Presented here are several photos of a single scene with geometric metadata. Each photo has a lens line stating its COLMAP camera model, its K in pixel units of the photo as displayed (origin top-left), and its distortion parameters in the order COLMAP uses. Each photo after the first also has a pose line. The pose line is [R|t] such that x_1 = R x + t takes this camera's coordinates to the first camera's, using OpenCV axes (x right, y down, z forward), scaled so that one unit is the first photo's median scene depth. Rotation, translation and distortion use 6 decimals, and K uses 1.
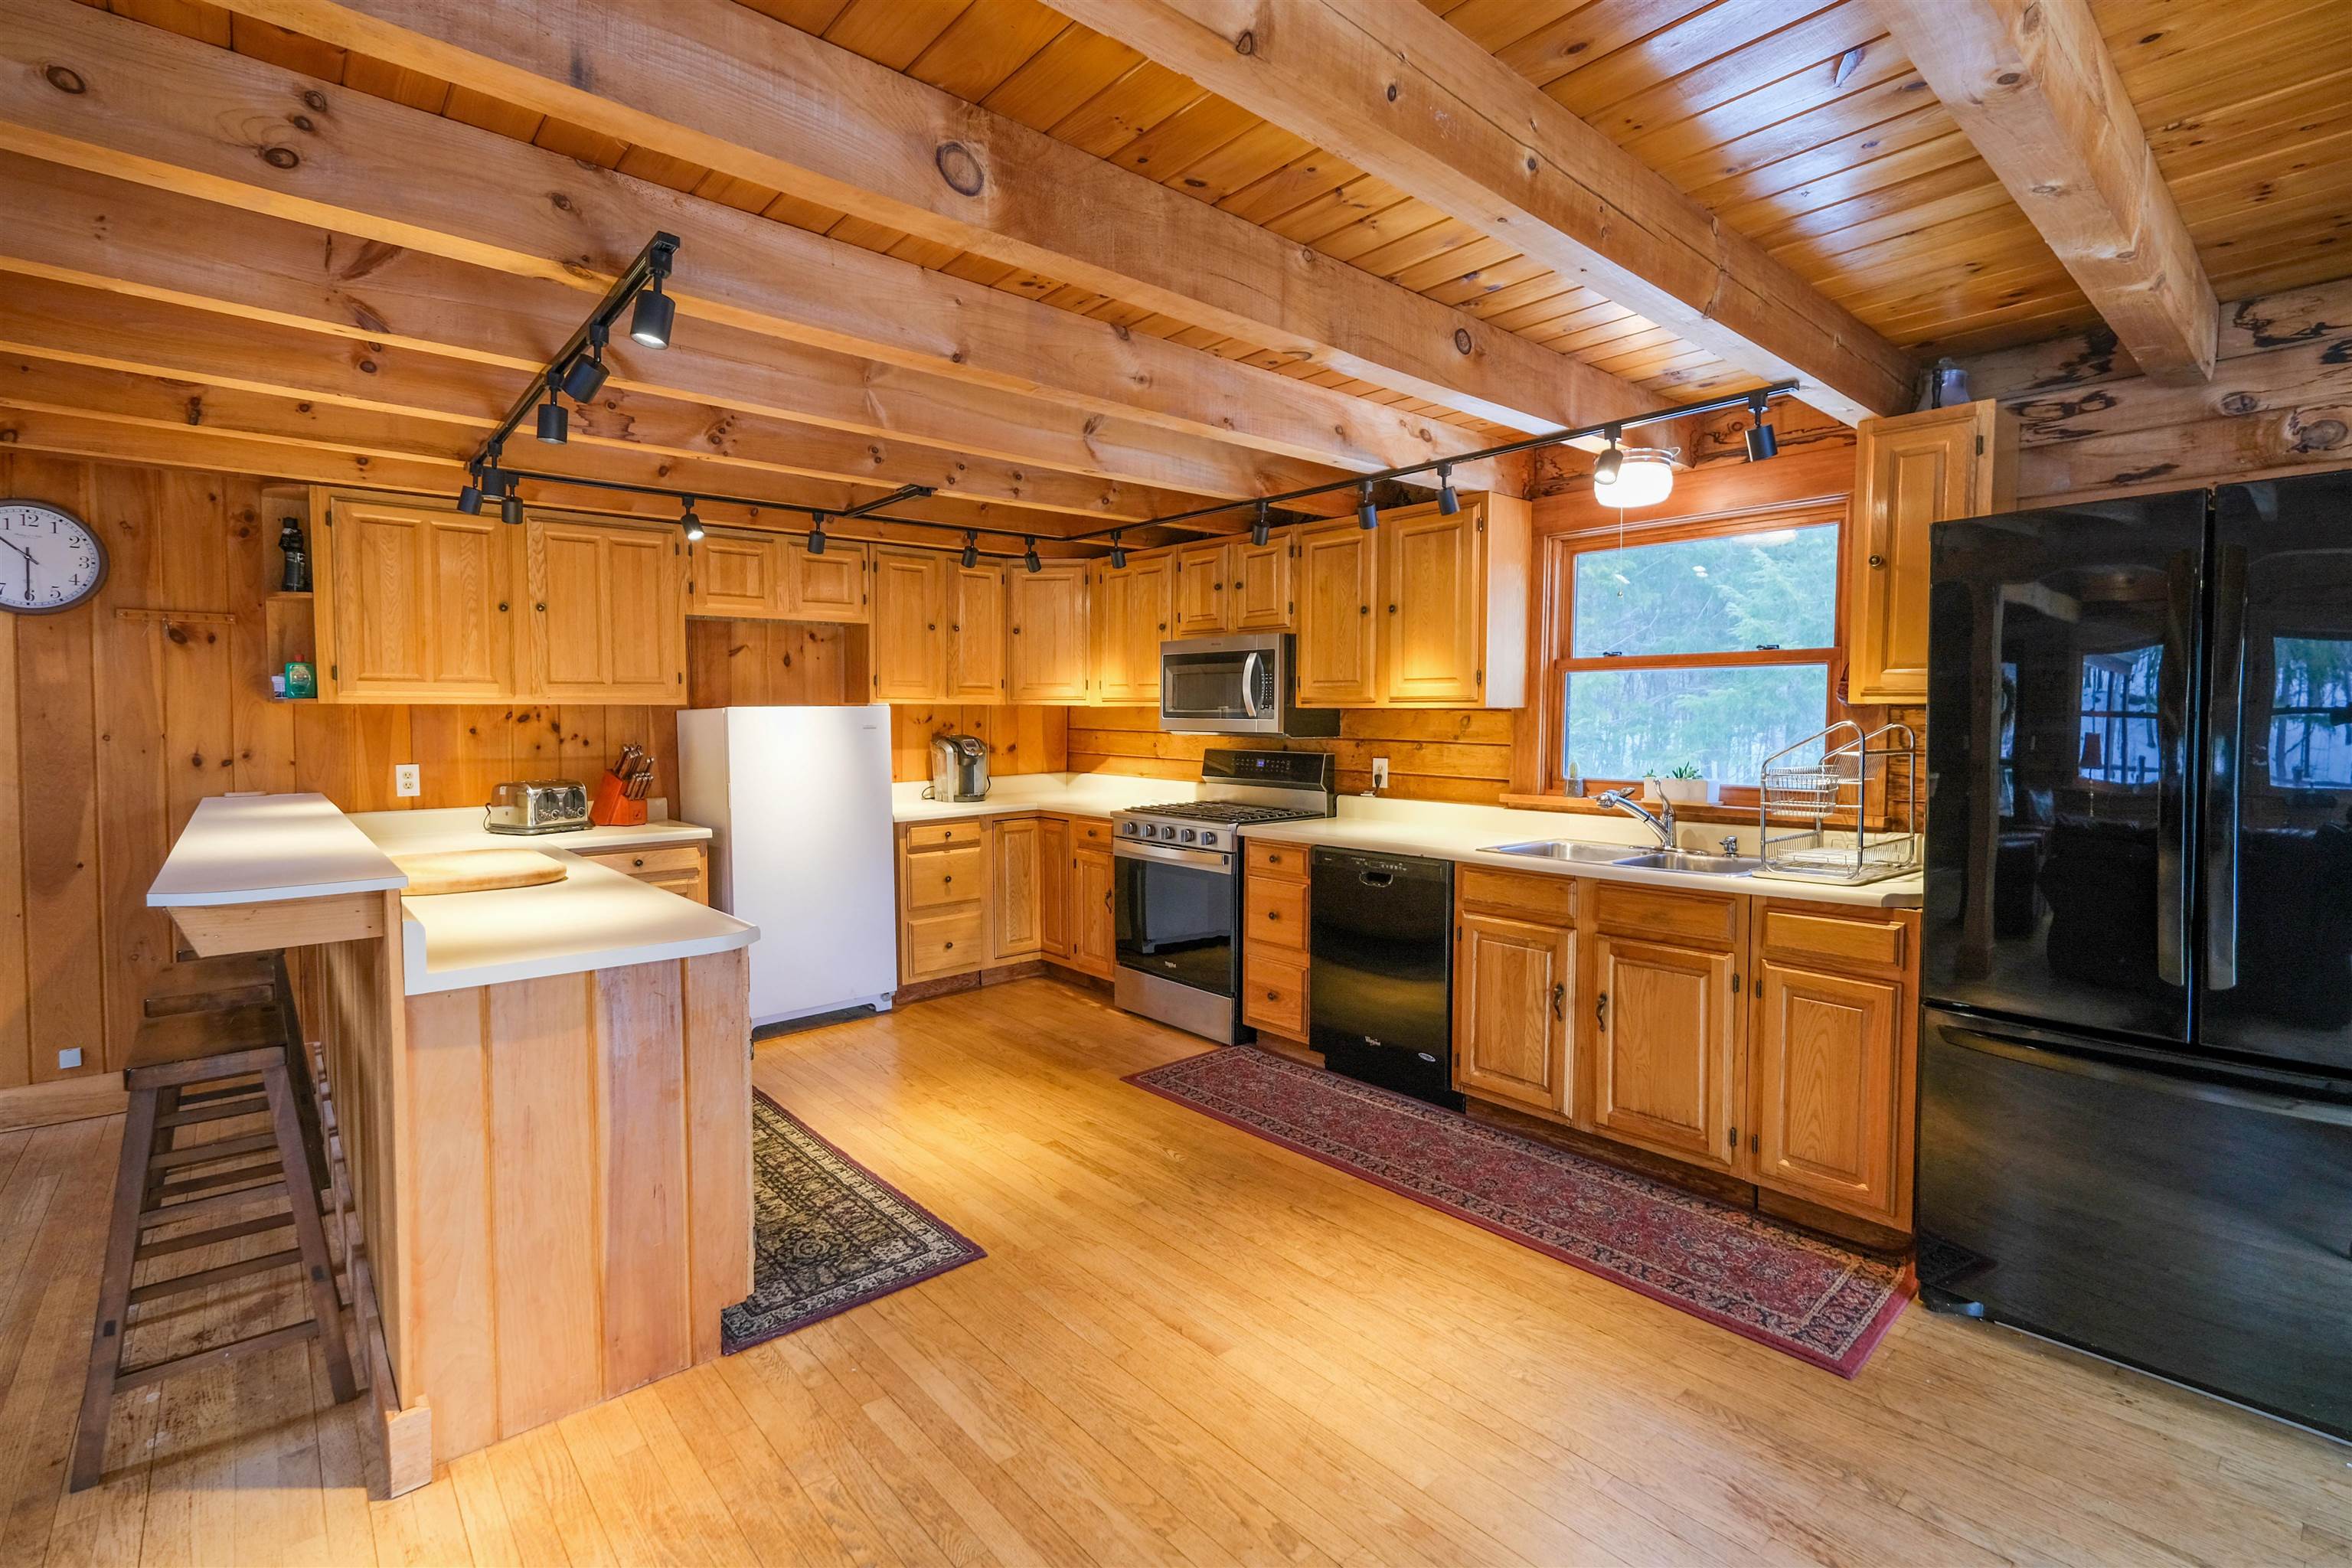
lens RADIAL K [[1053.8, 0, 1176.0], [0, 1053.8, 784.0], [0, 0, 1]] dist [0.001112, -0.000107]
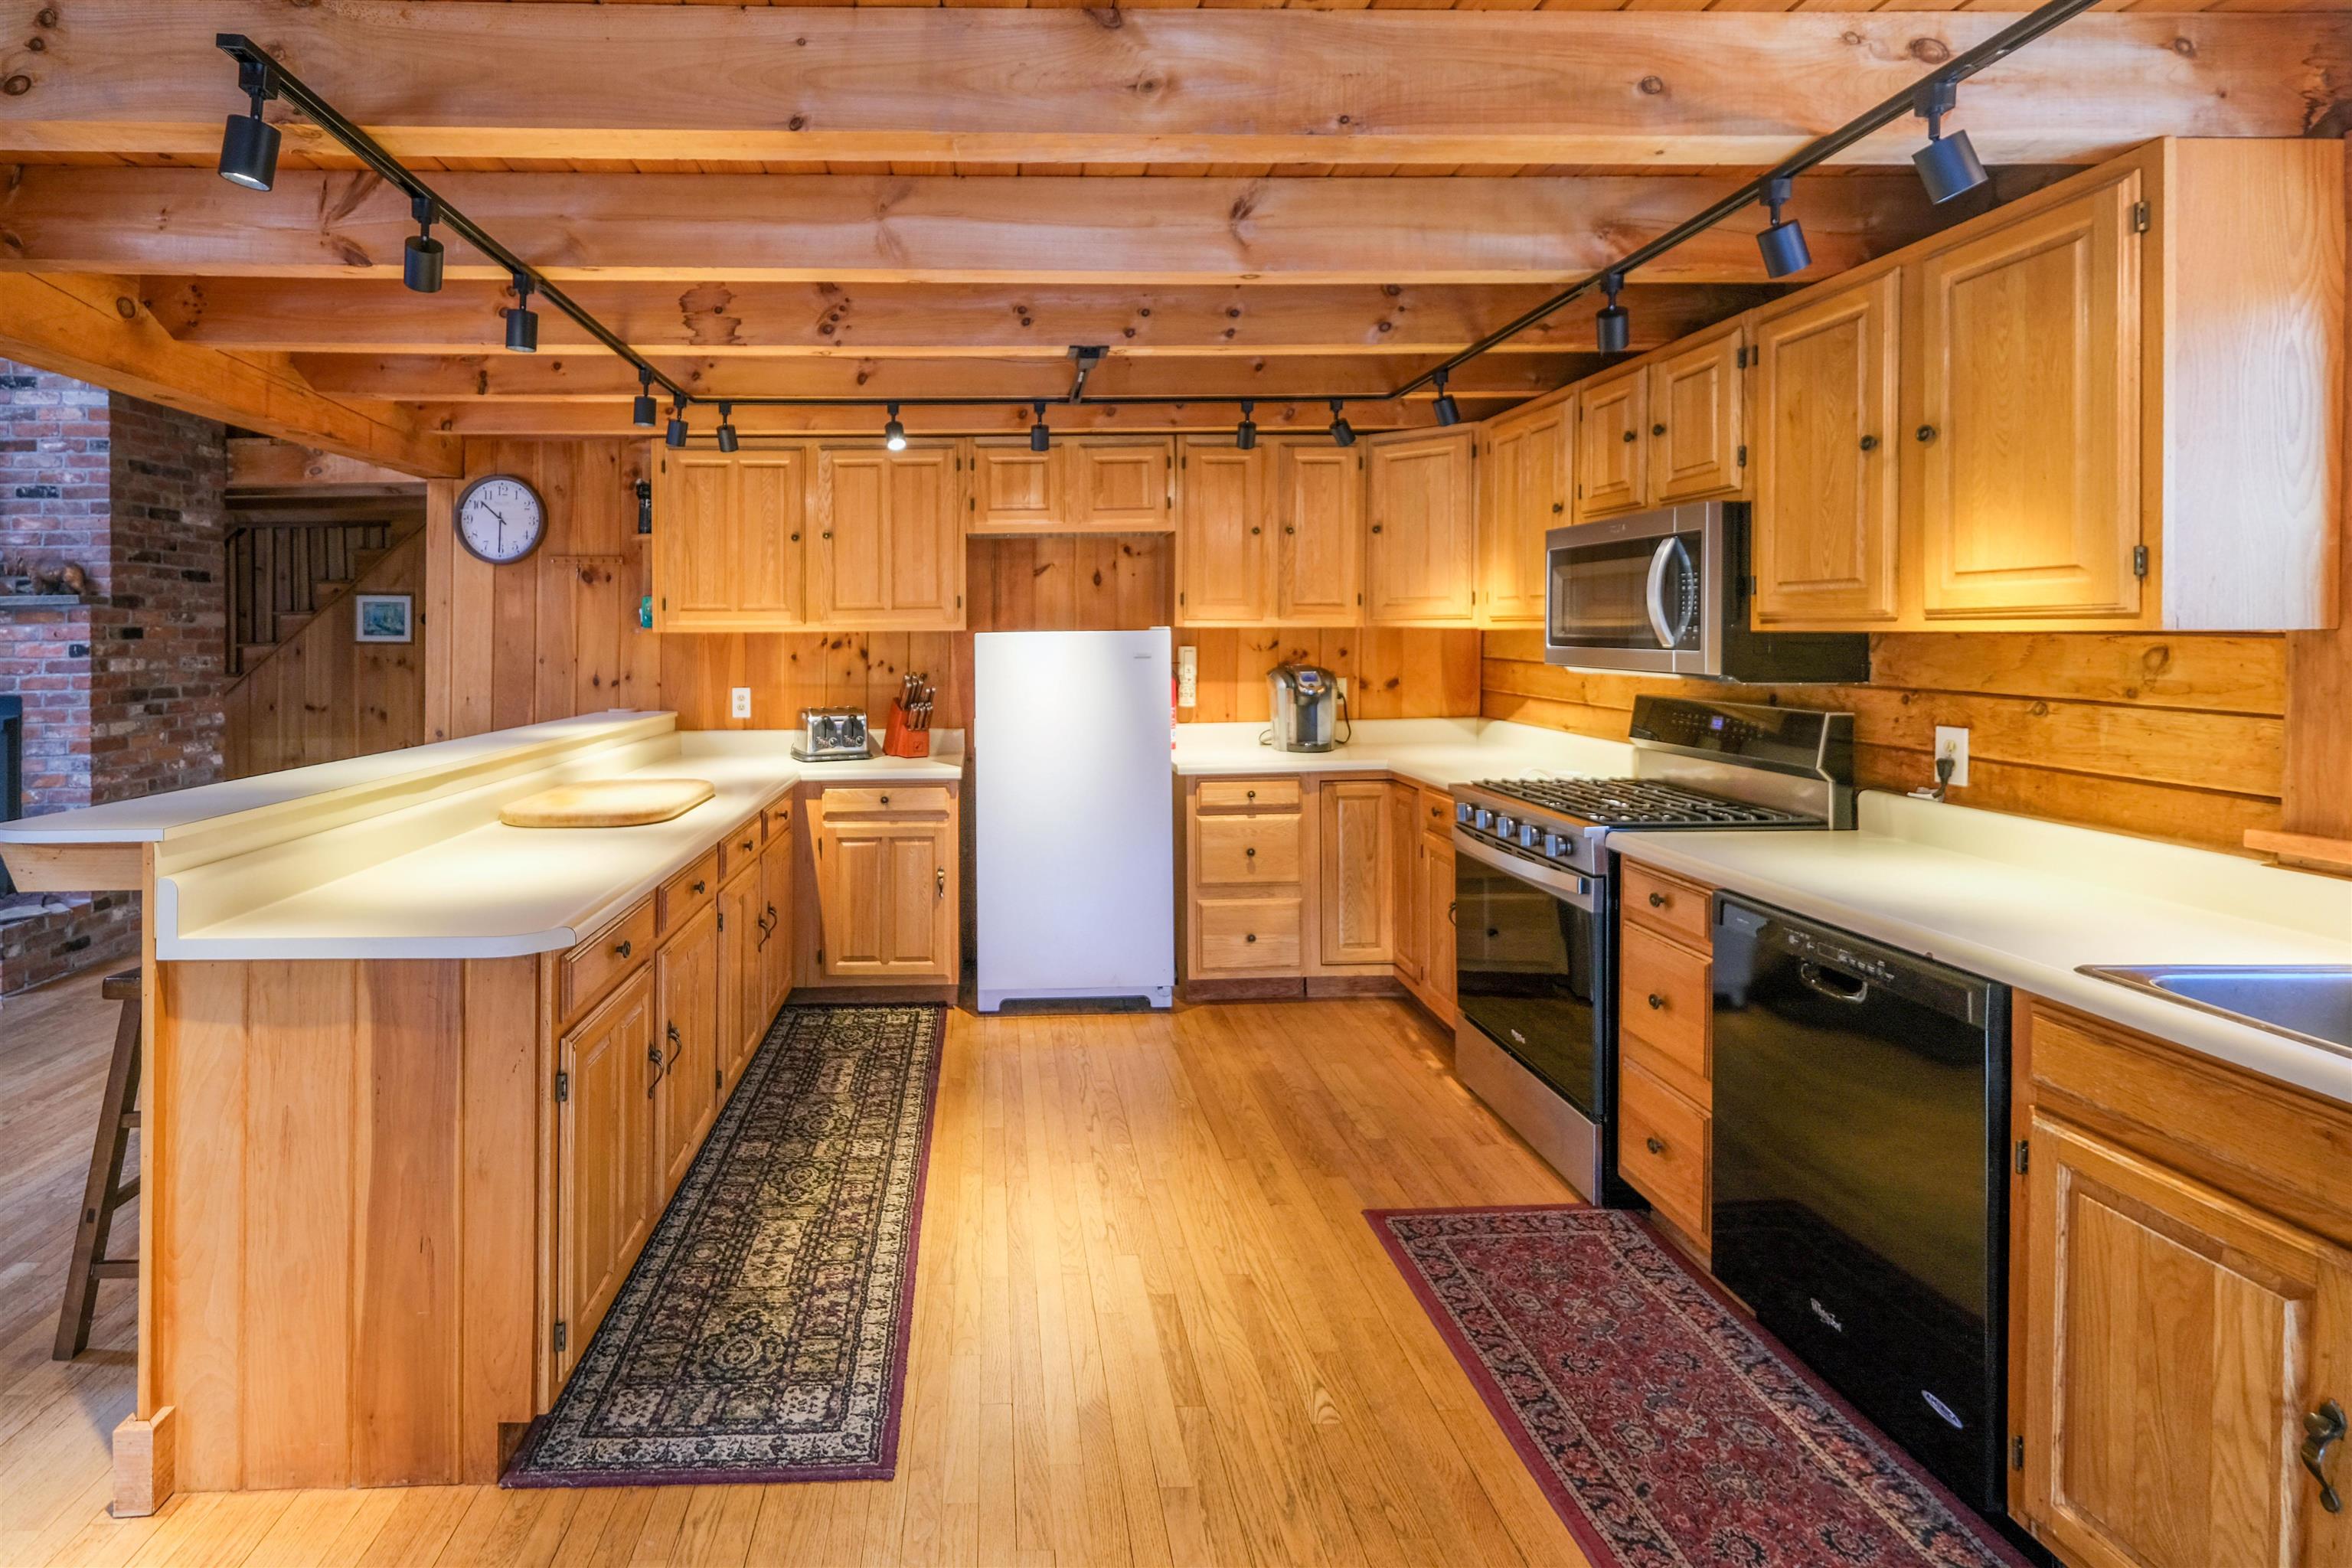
lens RADIAL K [[1032.1, 0, 1176.0], [0, 1032.1, 645.8], [0, 0, 1]] dist [-0.001152, -0.000447]
pose [[0.771209, 0.006012, -0.636553, 0.243670], [-0.038605, 0.998557, -0.037340, -0.033818], [0.635410, 0.053371, 0.770328, 0.403822]]
